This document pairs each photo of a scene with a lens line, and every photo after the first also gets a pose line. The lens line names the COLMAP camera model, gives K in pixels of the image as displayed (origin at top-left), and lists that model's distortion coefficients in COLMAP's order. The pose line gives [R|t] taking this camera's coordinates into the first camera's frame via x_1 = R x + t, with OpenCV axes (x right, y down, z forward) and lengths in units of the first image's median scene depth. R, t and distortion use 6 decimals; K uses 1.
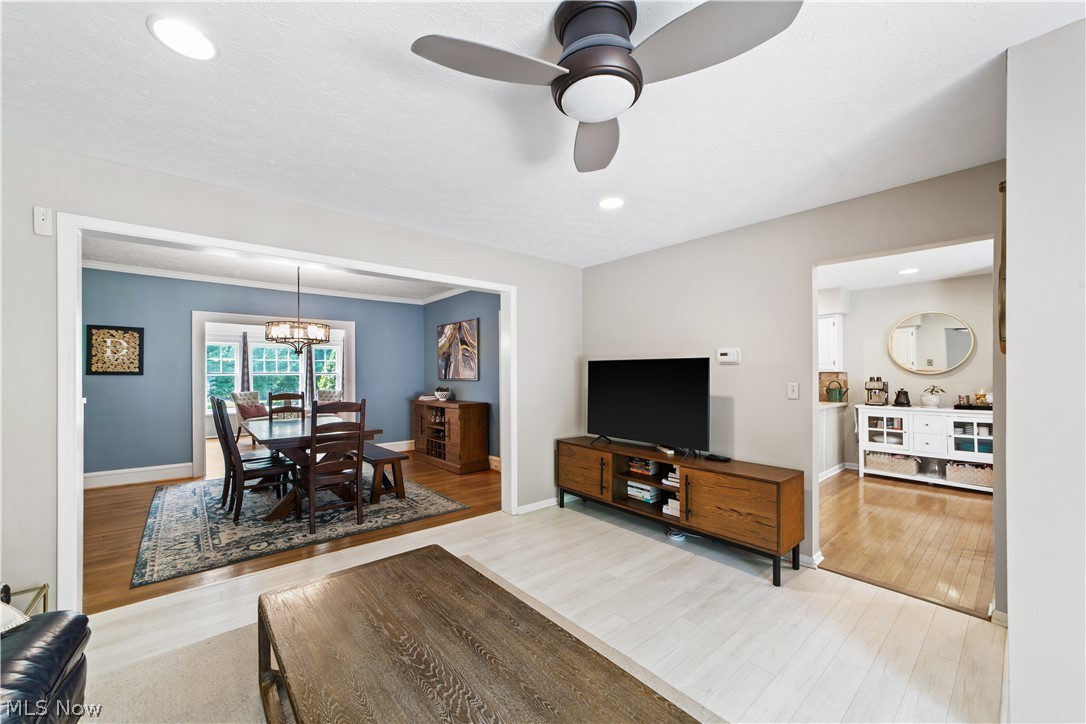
lens RADIAL K [[419.2, 0, 536.6], [0, 419.2, 371.6], [0, 0, 1]] dist [-0.007107, 0.001146]
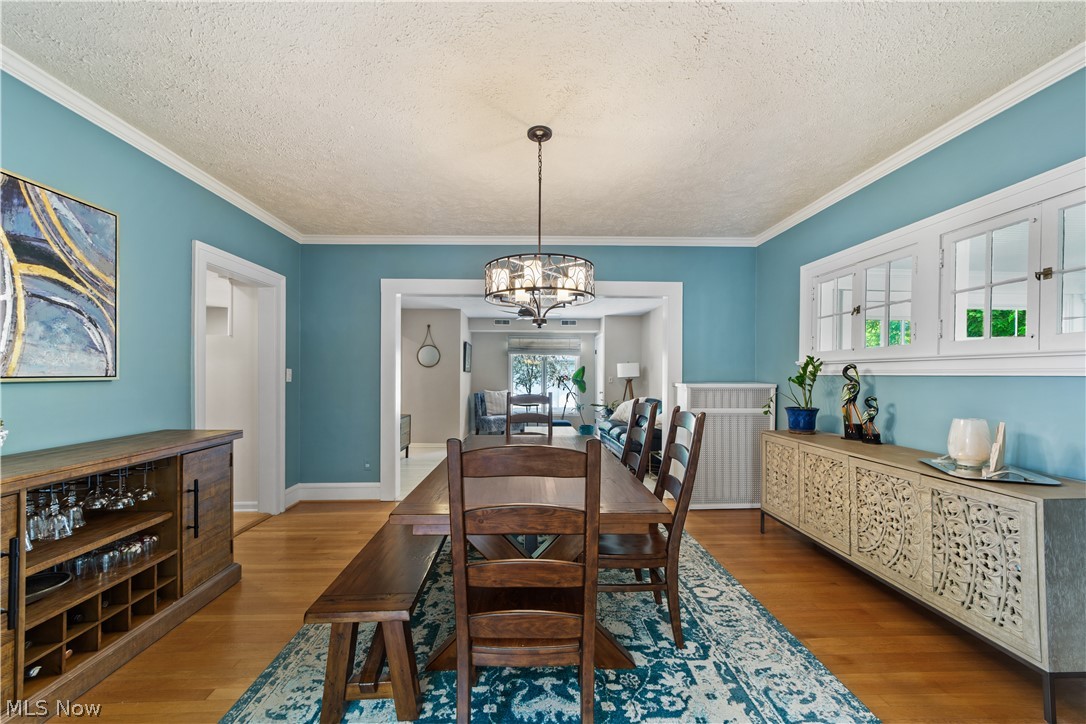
lens RADIAL K [[419.2, 0, 537.8], [0, 419.2, 372.0], [0, 0, 1]] dist [-0.007107, 0.001146]
pose [[-0.783656, 0.004763, 0.621176, -0.660708], [-0.002361, 0.999941, -0.010646, 0.016146], [-0.621190, -0.009809, -0.783599, 1.044922]]
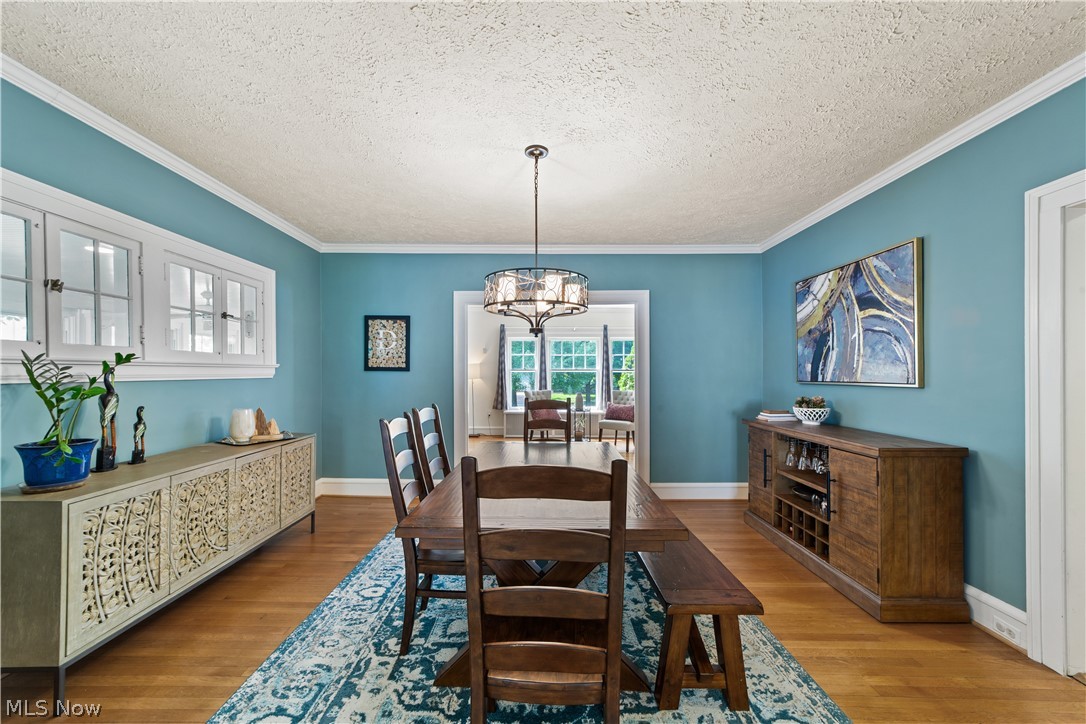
lens RADIAL K [[419.2, 0, 537.1], [0, 419.2, 370.0], [0, 0, 1]] dist [-0.007107, 0.001146]
pose [[0.758381, 0.003003, -0.651804, -0.156673], [-0.001218, 0.999994, 0.003189, 0.002206], [0.651810, -0.001624, 0.758381, 0.433952]]
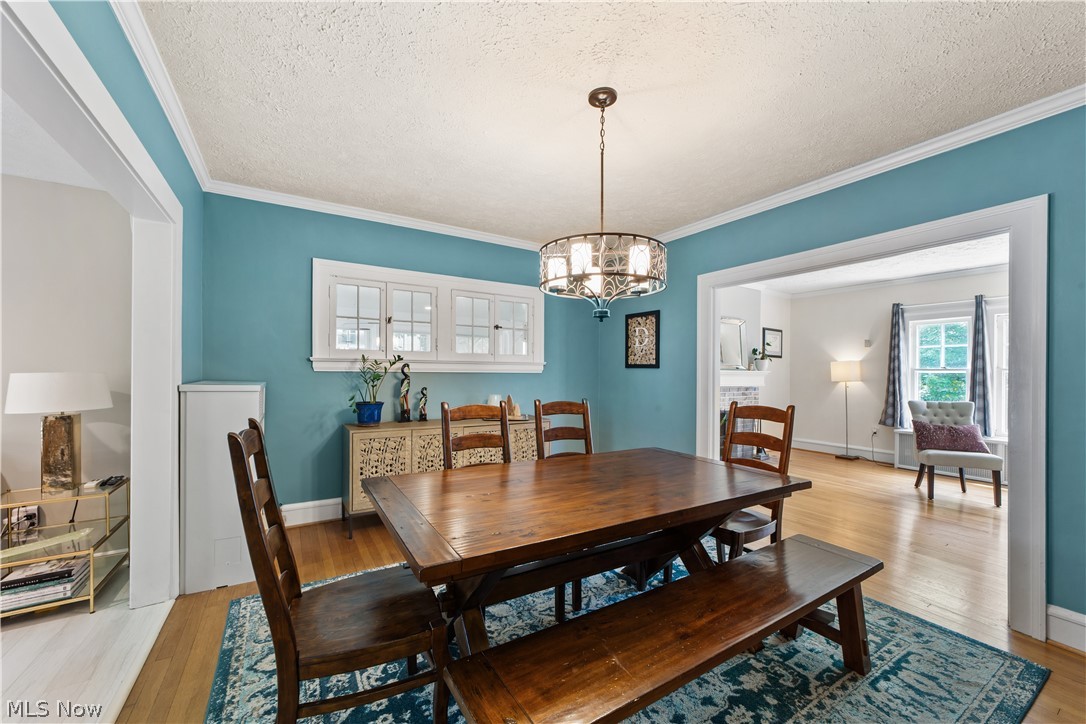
lens RADIAL K [[419.2, 0, 537.2], [0, 419.2, 370.5], [0, 0, 1]] dist [-0.007107, 0.001146]
pose [[-0.154185, -0.001437, -0.988041, -0.082626], [-0.002513, 0.999996, -0.001062, 0.012035], [0.988039, 0.002319, -0.154188, 0.743555]]
